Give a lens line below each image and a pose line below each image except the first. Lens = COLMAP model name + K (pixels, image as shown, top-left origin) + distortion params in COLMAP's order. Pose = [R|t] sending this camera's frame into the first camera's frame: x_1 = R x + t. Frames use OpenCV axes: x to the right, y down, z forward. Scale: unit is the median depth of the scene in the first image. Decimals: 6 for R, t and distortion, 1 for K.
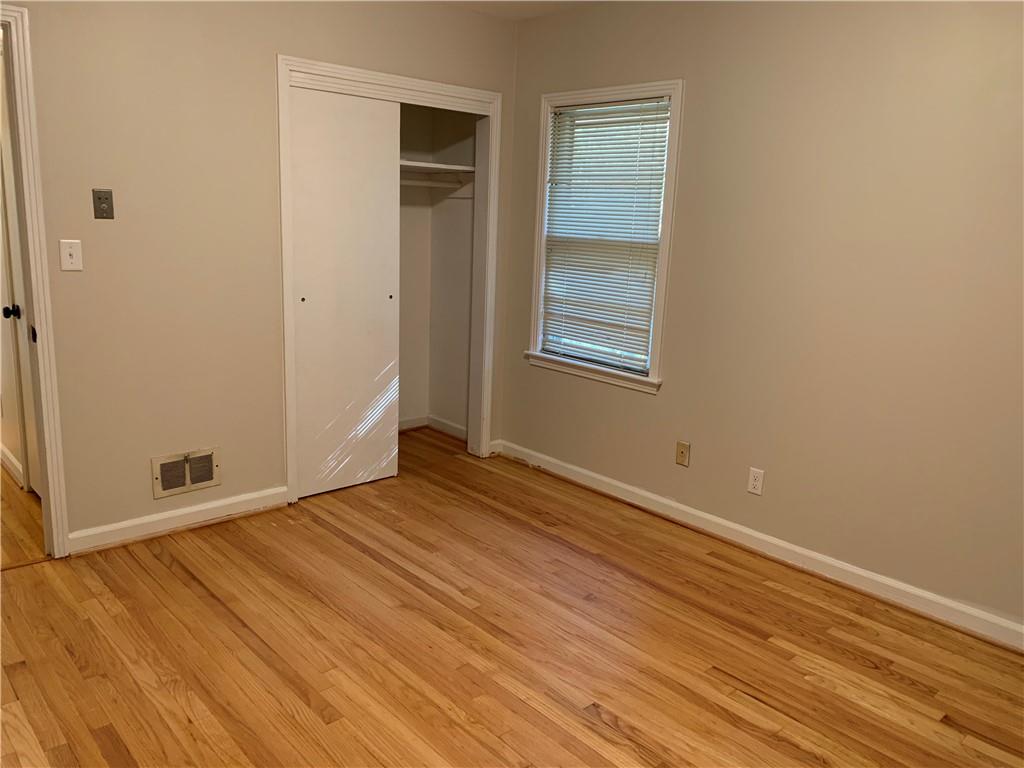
lens RADIAL K [[782.5, 0, 512.0], [0, 782.5, 384.0], [0, 0, 1]] dist [0.005627, 0.003369]
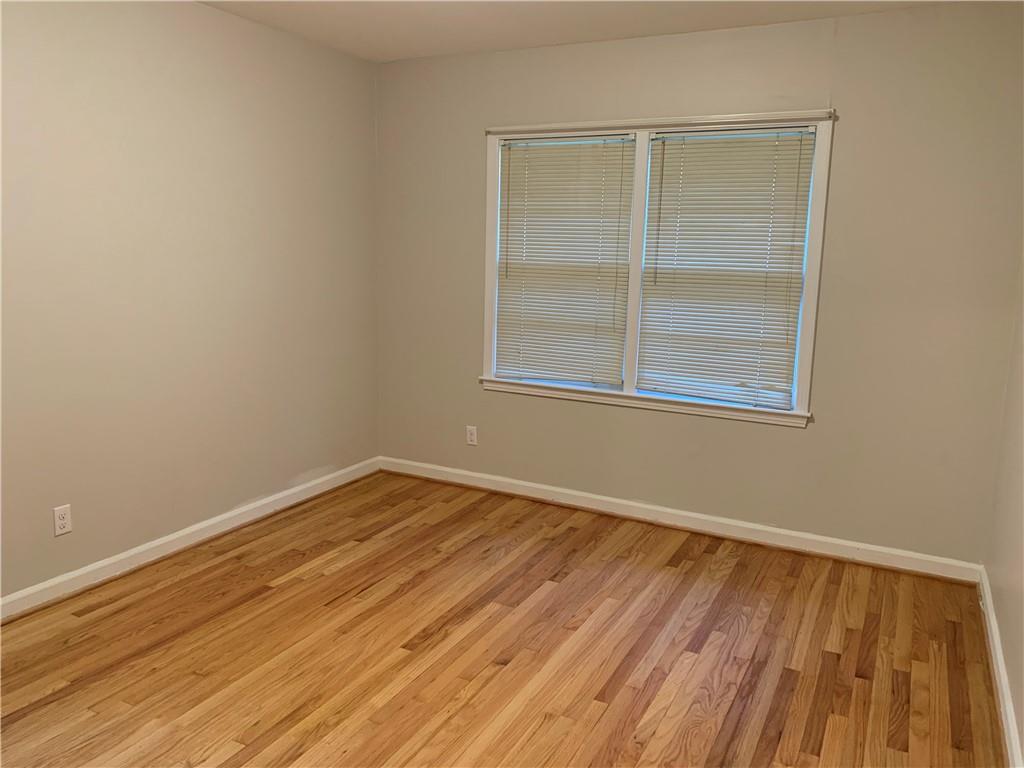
lens RADIAL K [[782.5, 0, 512.0], [0, 782.5, 384.0], [0, 0, 1]] dist [0.005627, 0.003369]
pose [[-0.340535, -0.216617, 0.914939, -0.812115], [0.167853, 0.943461, 0.285844, -0.240979], [-0.925128, 0.250915, -0.284921, 0.919226]]
